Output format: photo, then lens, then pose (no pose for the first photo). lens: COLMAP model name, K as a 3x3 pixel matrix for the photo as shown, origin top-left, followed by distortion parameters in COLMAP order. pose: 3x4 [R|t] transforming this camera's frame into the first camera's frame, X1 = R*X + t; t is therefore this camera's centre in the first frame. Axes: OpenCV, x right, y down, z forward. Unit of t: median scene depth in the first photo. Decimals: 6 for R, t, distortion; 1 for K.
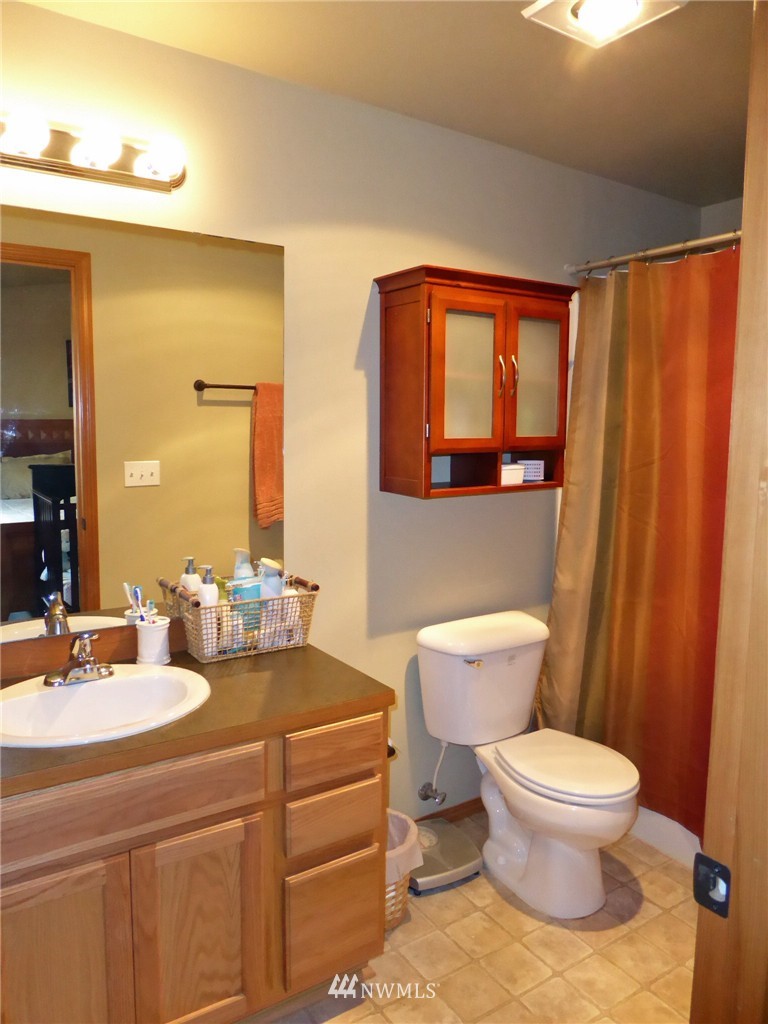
lens RADIAL K [[769.2, 0, 384.0], [0, 769.2, 512.0], [0, 0, 1]] dist [-0.003777, -0.003051]
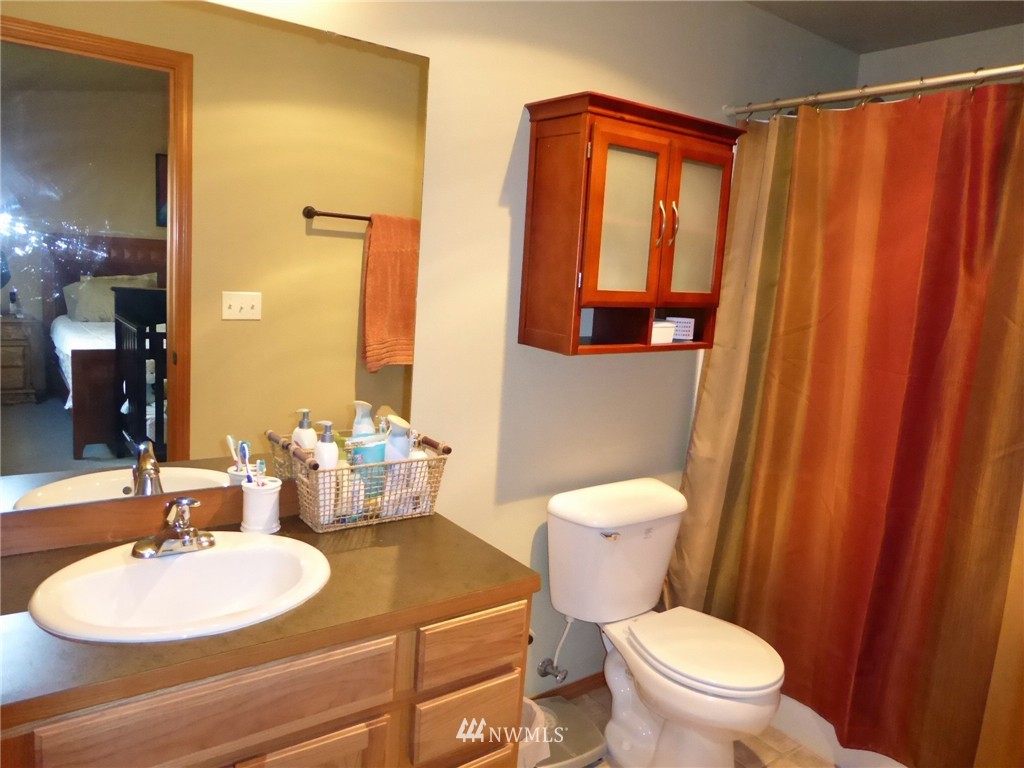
lens RADIAL K [[757.6, 0, 512.0], [0, 757.6, 384.0], [0, 0, 1]] dist [0.002393, 0.003387]
pose [[0.996898, 0.048303, 0.062145, -0.066939], [-0.051052, 0.997751, 0.043429, -0.018809], [-0.059907, -0.046467, 0.997122, 0.115430]]
